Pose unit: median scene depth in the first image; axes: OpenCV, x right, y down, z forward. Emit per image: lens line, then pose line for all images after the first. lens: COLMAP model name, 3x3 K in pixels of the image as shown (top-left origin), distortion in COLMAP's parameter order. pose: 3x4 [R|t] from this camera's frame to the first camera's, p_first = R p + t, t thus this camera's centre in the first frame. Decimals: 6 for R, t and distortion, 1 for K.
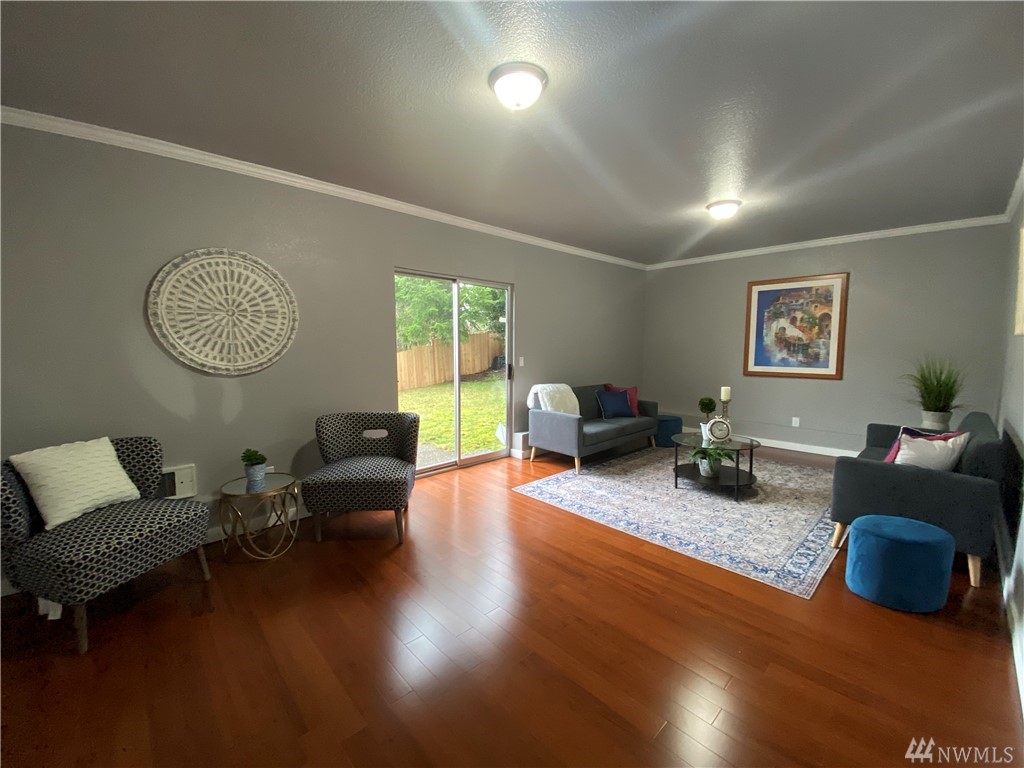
lens RADIAL K [[412.2, 0, 513.9], [0, 412.2, 381.1], [0, 0, 1]] dist [0.039891, -0.029550]
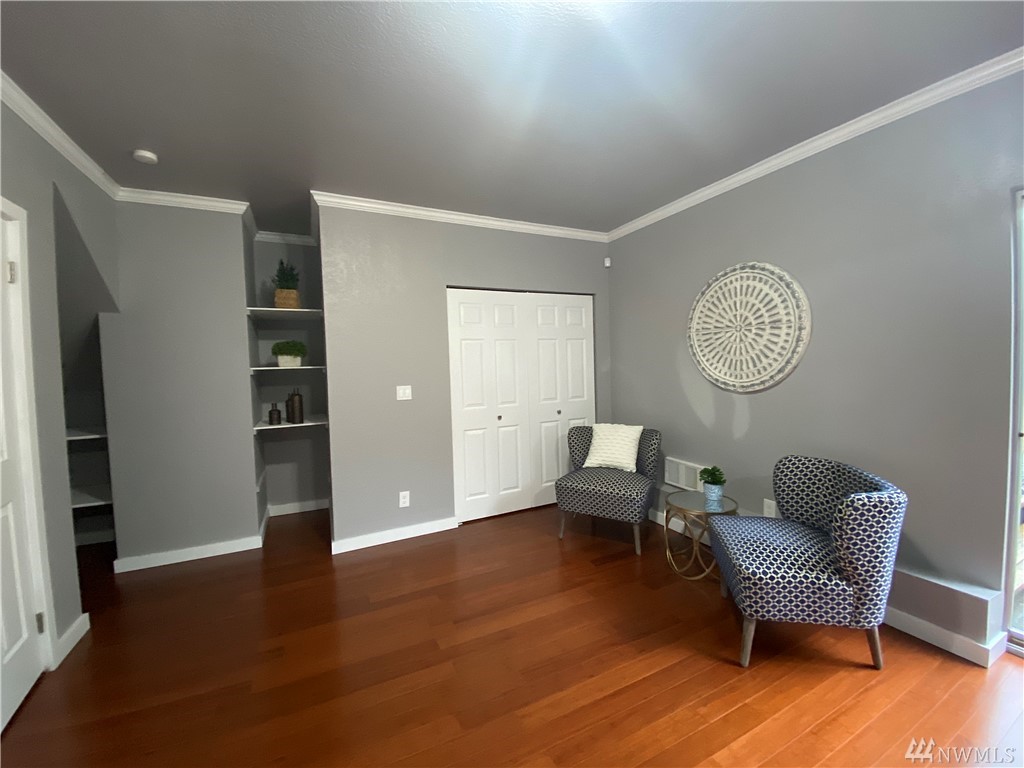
lens RADIAL K [[412.2, 0, 513.9], [0, 412.2, 381.1], [0, 0, 1]] dist [0.039891, -0.029550]
pose [[-0.274008, 0.044869, -0.960680, 0.407762], [-0.064094, 0.995838, 0.064793, -0.068294], [0.959589, 0.079327, -0.269992, 0.751152]]
